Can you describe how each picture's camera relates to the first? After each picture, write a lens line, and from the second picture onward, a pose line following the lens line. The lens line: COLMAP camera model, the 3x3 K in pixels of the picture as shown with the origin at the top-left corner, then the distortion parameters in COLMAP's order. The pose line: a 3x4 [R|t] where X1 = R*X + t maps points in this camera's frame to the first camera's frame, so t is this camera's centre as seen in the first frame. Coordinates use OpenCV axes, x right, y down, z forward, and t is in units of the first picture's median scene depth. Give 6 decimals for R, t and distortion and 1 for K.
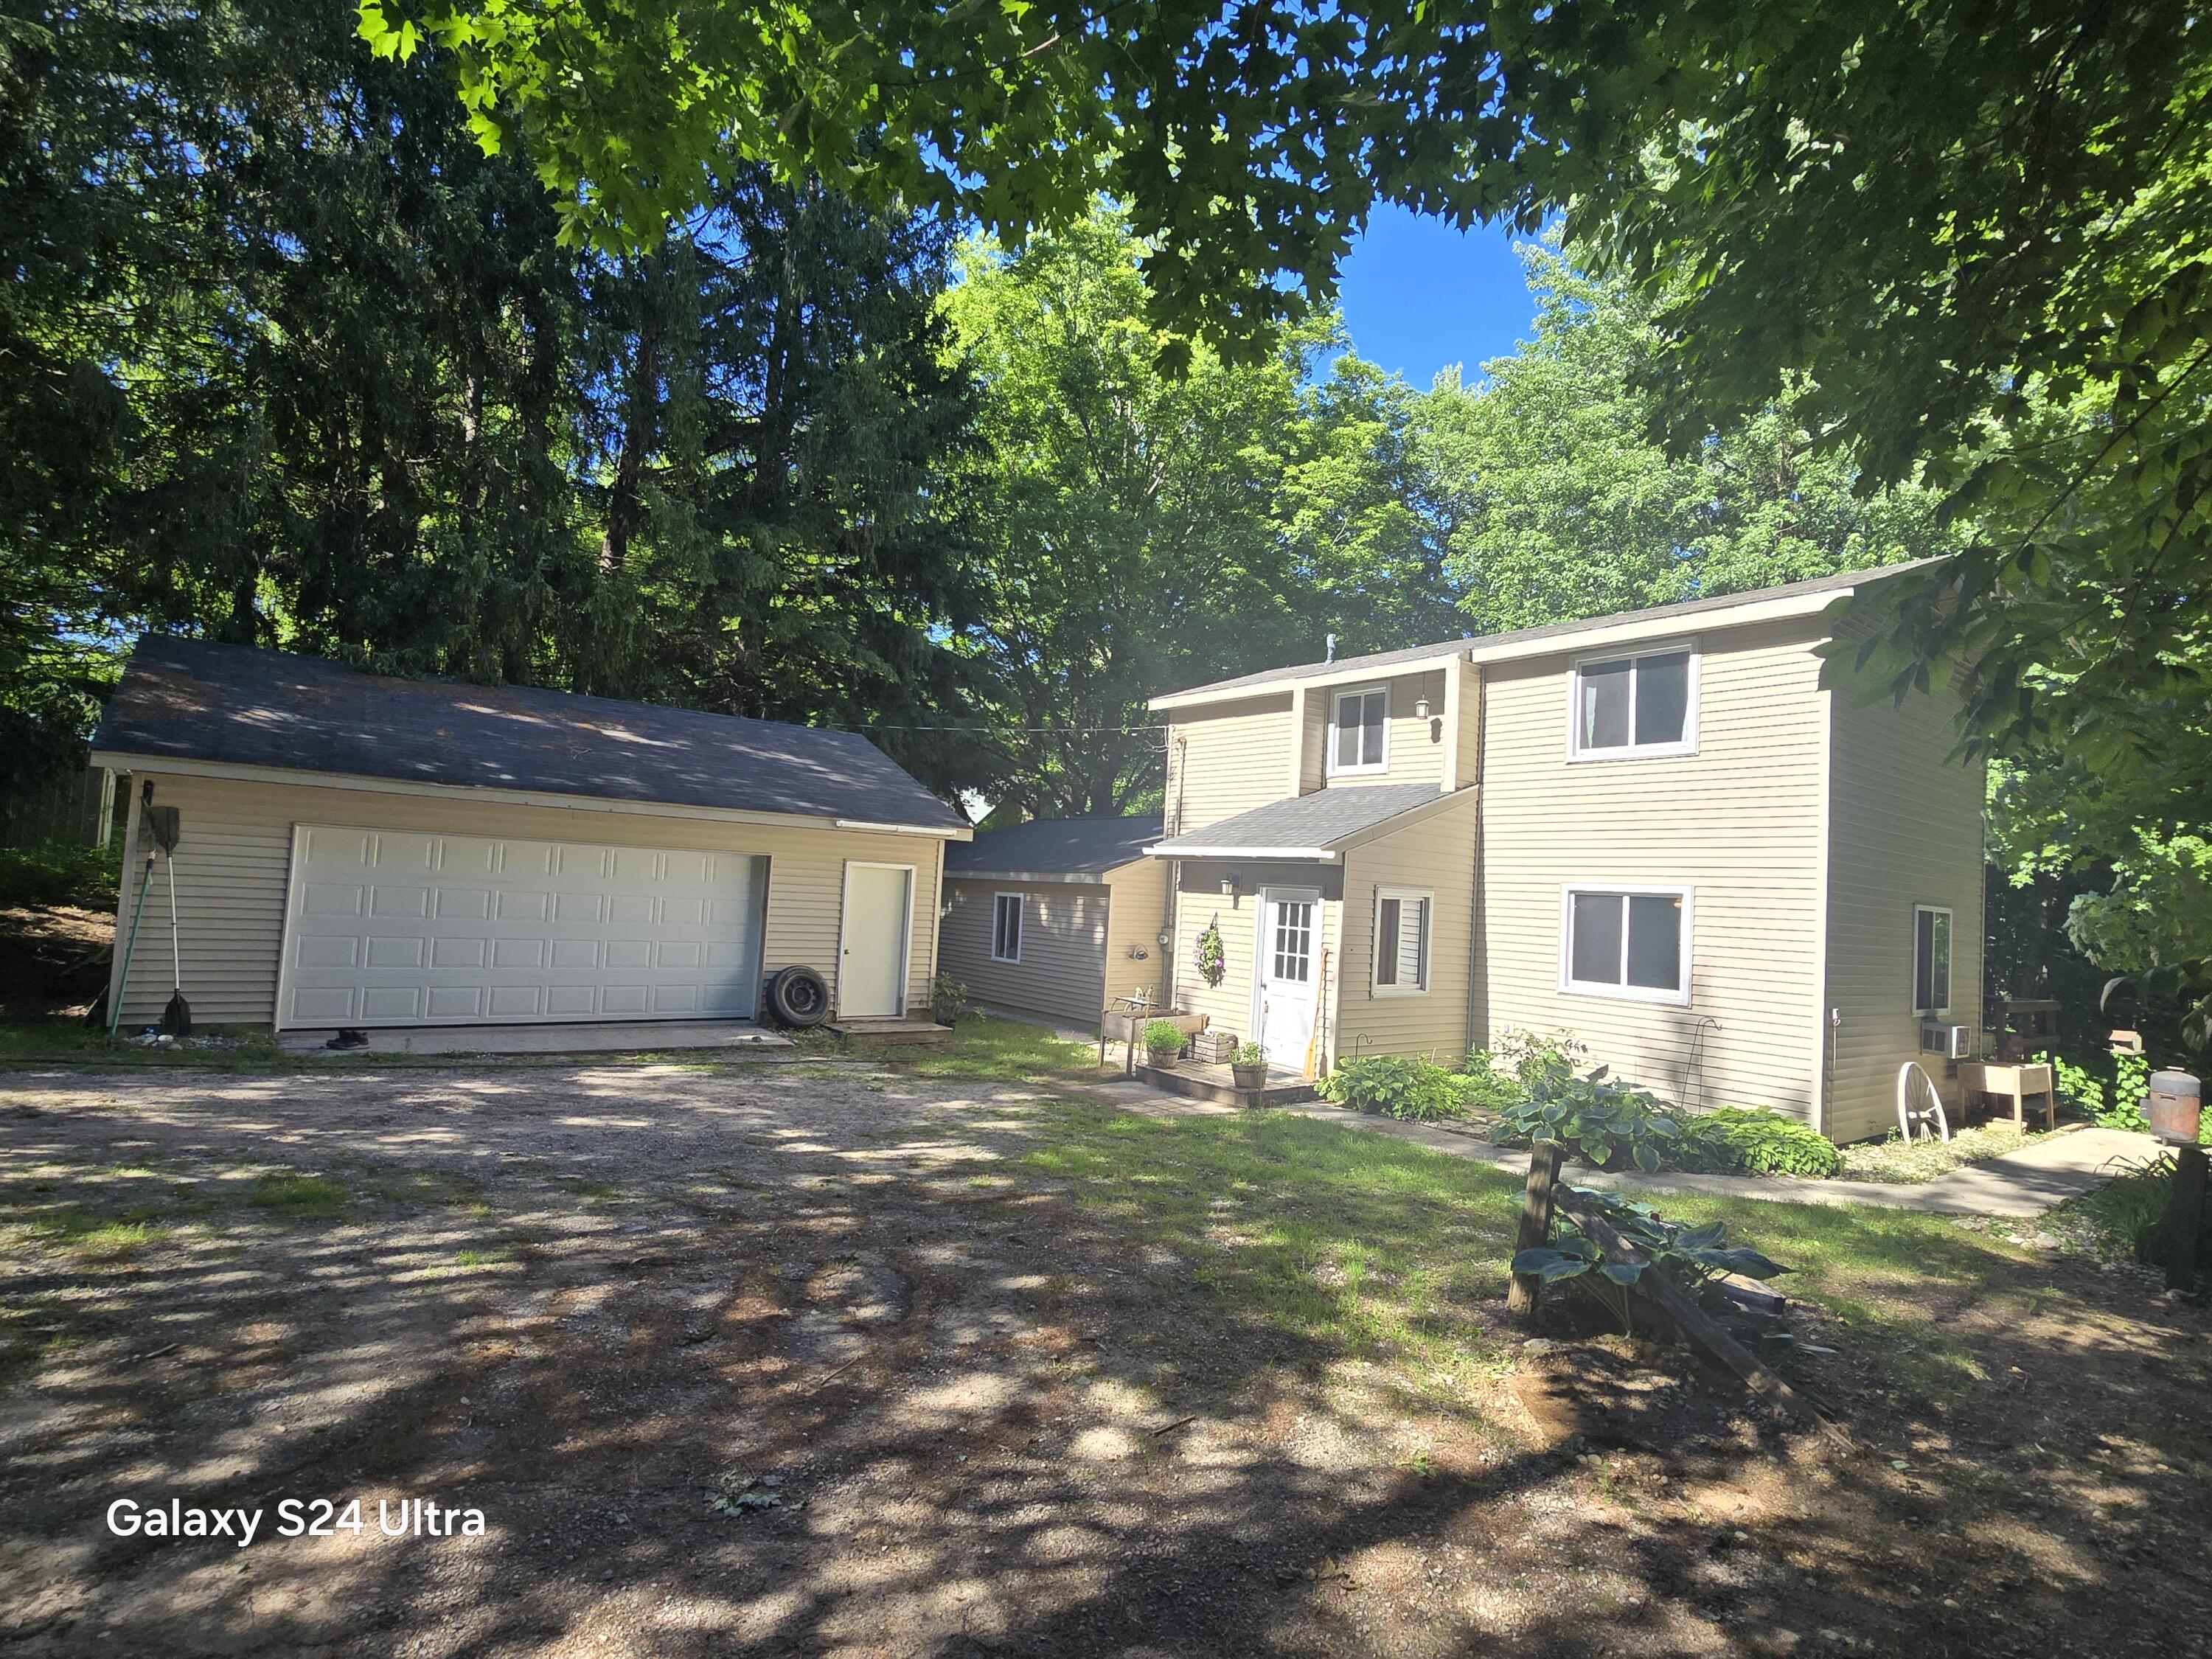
lens RADIAL K [[1130.6, 0, 1106.0], [0, 1130.6, 829.5], [0, 0, 1]] dist [0.001853, -0.000883]
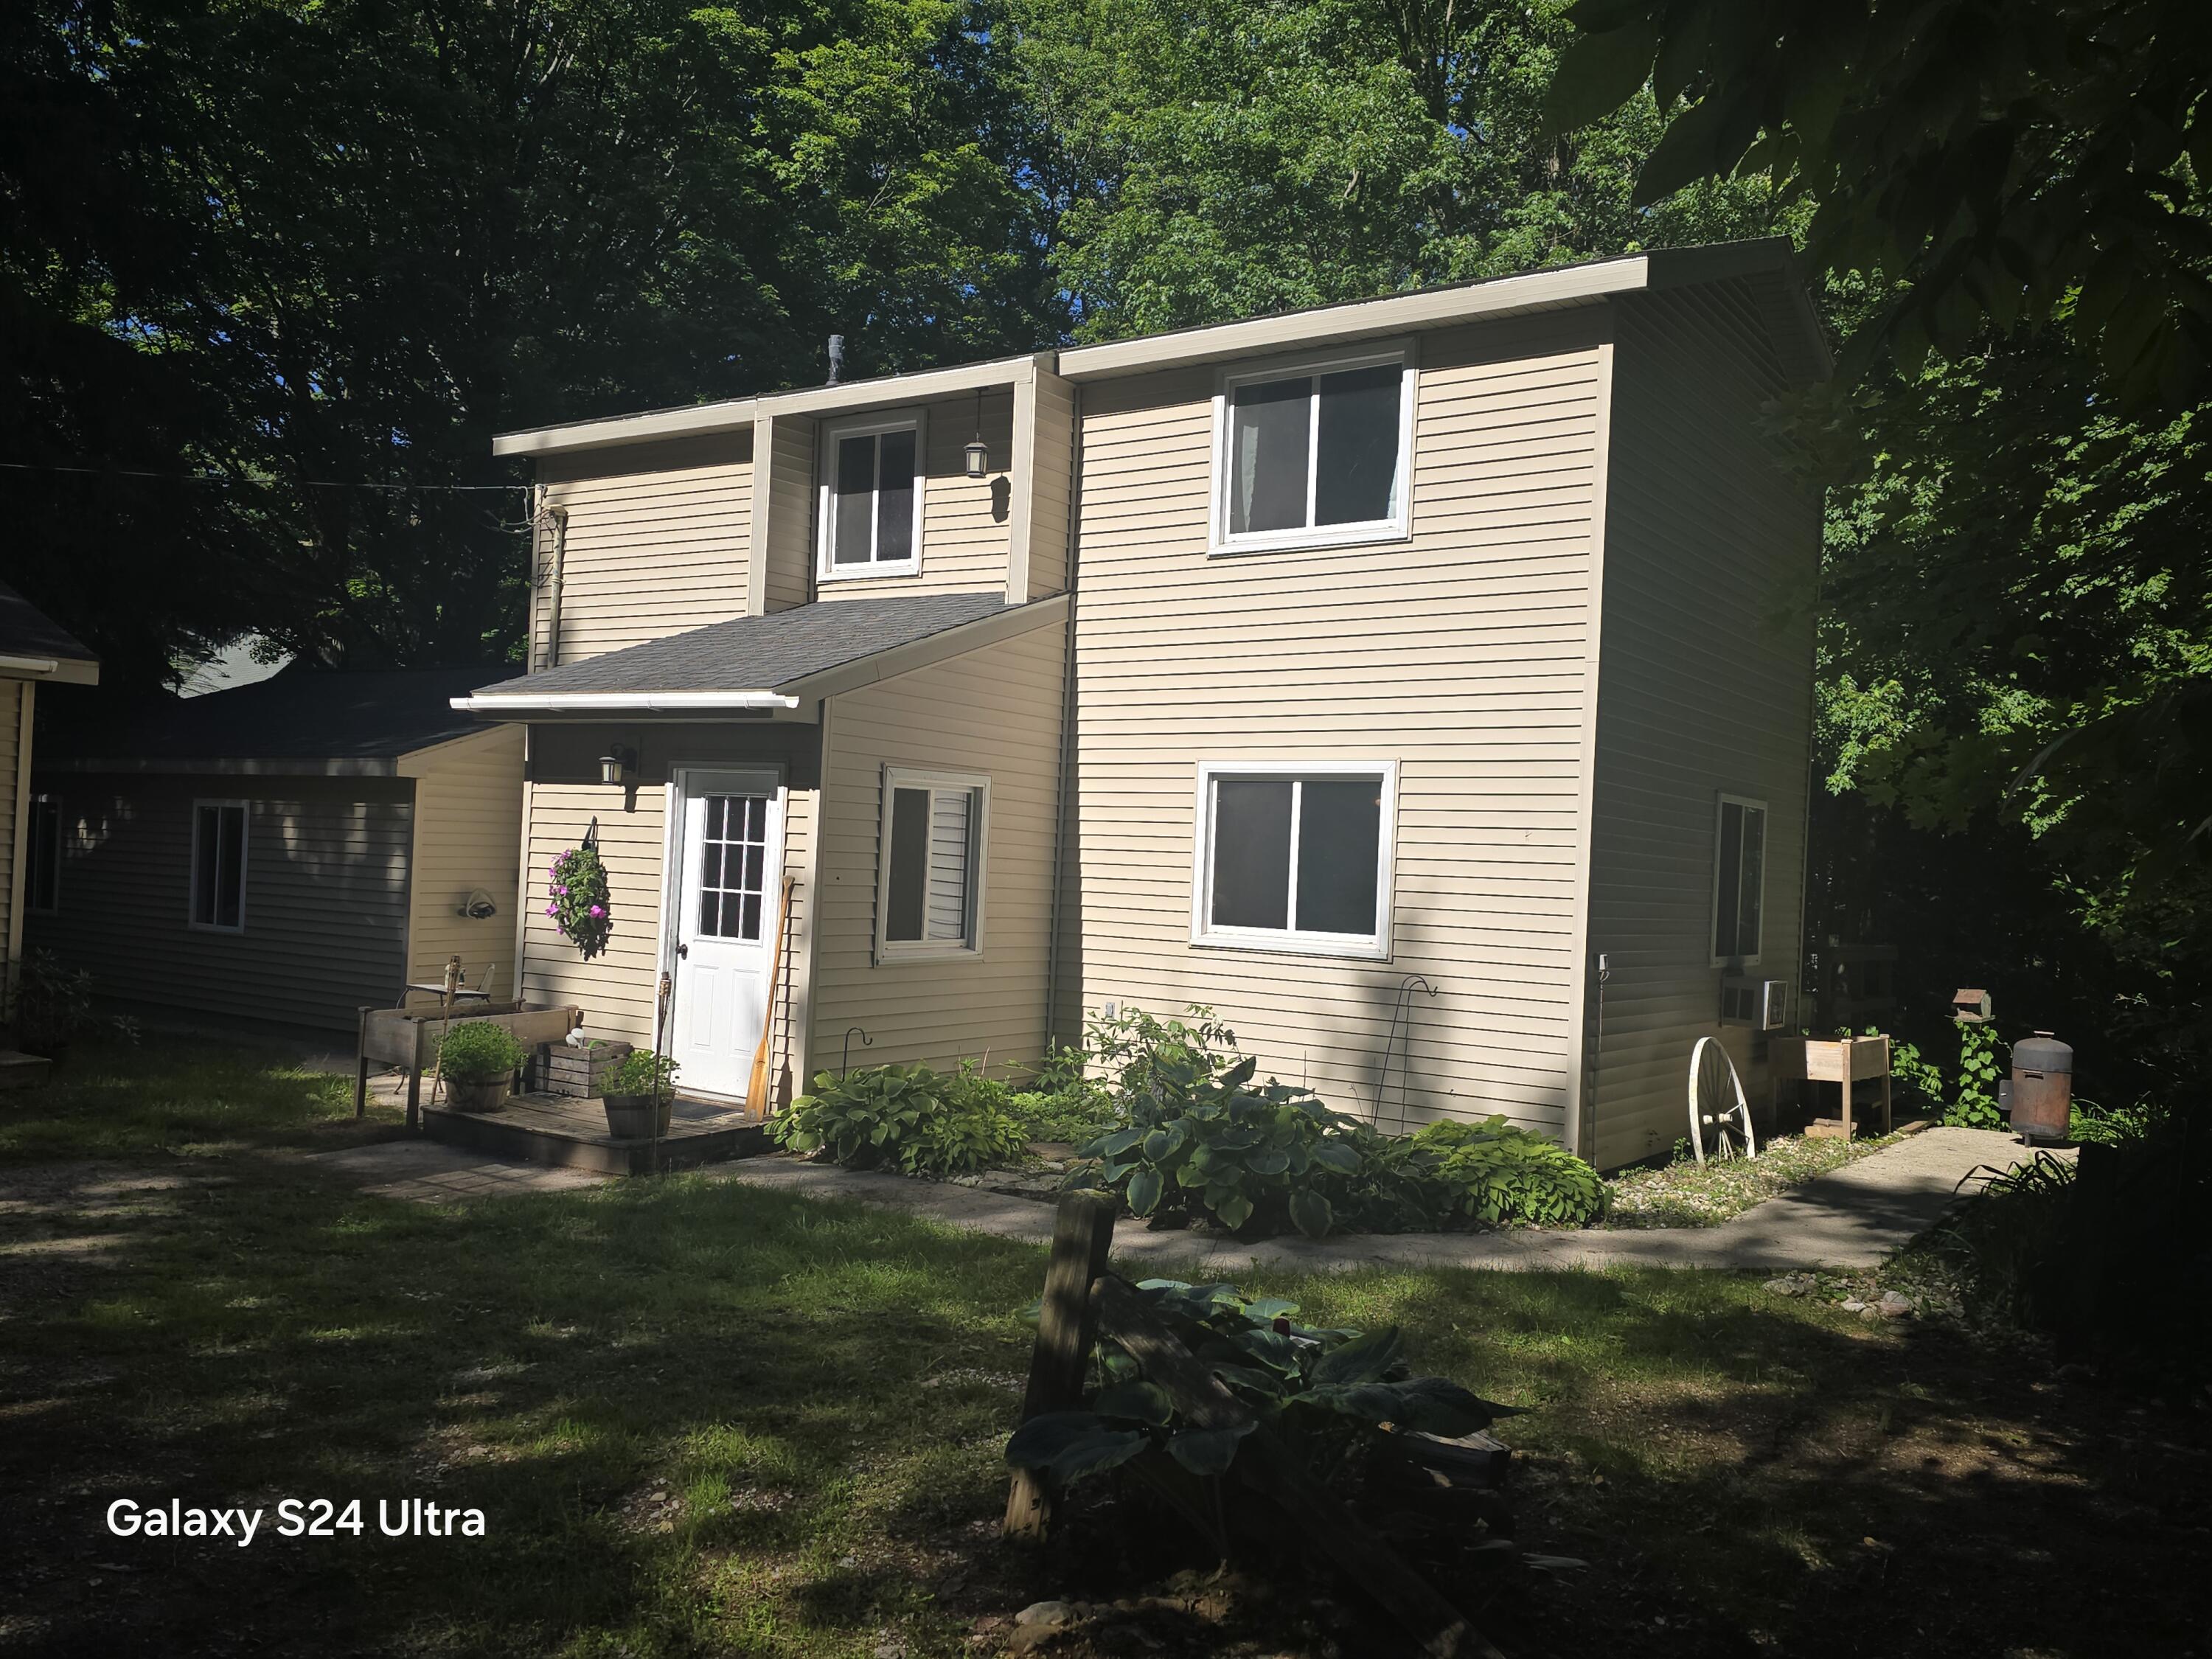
lens RADIAL K [[1715.1, 0, 1109.6], [0, 1715.1, 857.1], [0, 0, 1]] dist [0.106855, -0.143629]
pose [[0.958455, -0.011844, 0.284996, 0.104807], [-0.004727, 0.998341, 0.057385, 0.046954], [-0.285203, -0.056348, 0.956809, 0.157072]]
